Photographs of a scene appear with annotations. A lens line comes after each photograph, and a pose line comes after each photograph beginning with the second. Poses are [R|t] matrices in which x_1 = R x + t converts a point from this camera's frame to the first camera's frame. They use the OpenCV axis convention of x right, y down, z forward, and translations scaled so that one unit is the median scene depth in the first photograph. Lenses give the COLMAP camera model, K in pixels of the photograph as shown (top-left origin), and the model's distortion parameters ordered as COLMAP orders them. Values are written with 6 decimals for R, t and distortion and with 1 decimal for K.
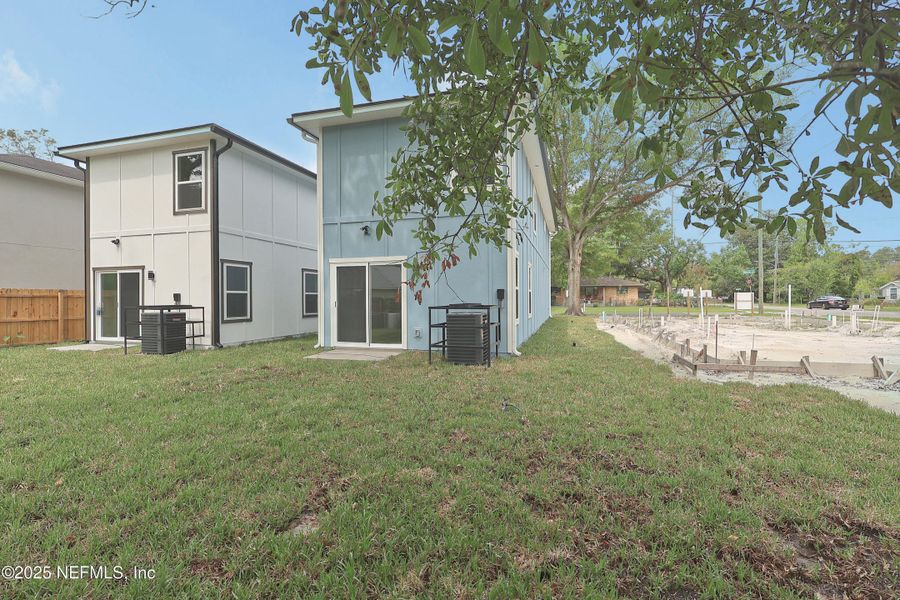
lens RADIAL K [[413.0, 0, 445.3], [0, 413.0, 302.2], [0, 0, 1]] dist [-0.003548, 0.001488]
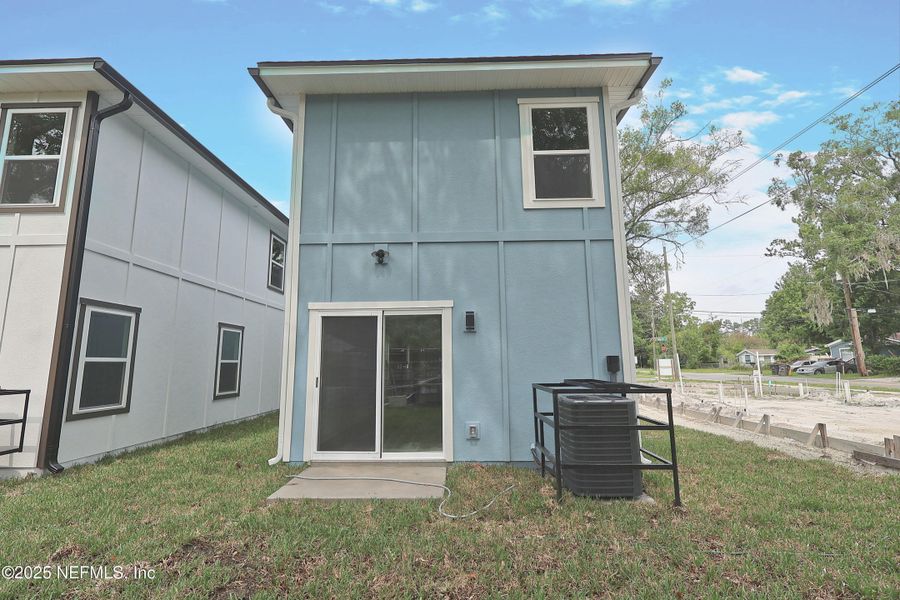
lens RADIAL K [[413.0, 0, 444.6], [0, 413.0, 301.8], [0, 0, 1]] dist [-0.003548, 0.001488]
pose [[0.964997, 0.036084, 0.259765, -0.232178], [0.005447, 0.987518, -0.157411, -0.013051], [-0.262203, 0.153316, 0.952756, 0.373194]]
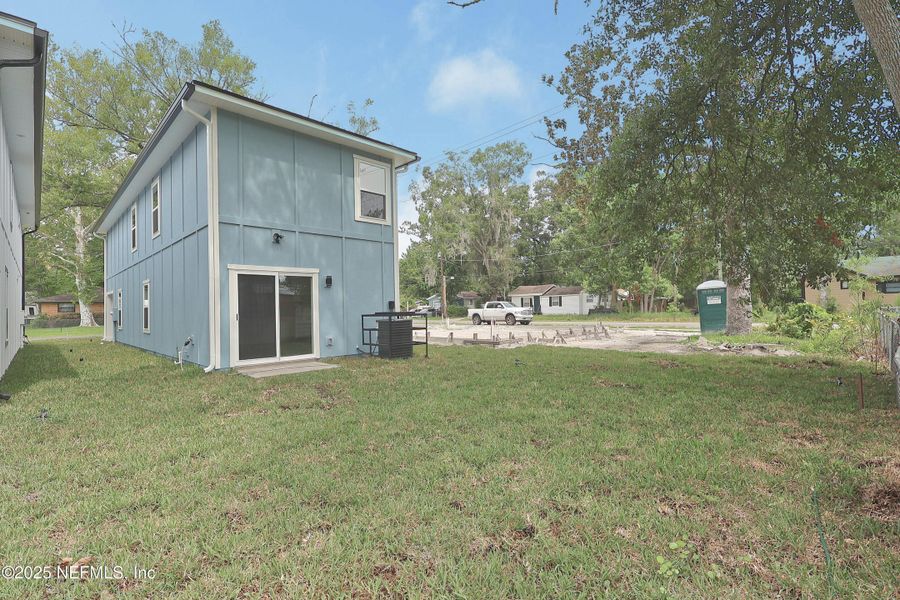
lens RADIAL K [[413.0, 0, 445.5], [0, 413.0, 306.2], [0, 0, 1]] dist [-0.003548, 0.001488]
pose [[0.475598, 0.001869, 0.879661, -0.764363], [0.025904, 0.999534, -0.016130, 0.006947], [-0.879281, 0.030458, 0.475328, 0.193366]]
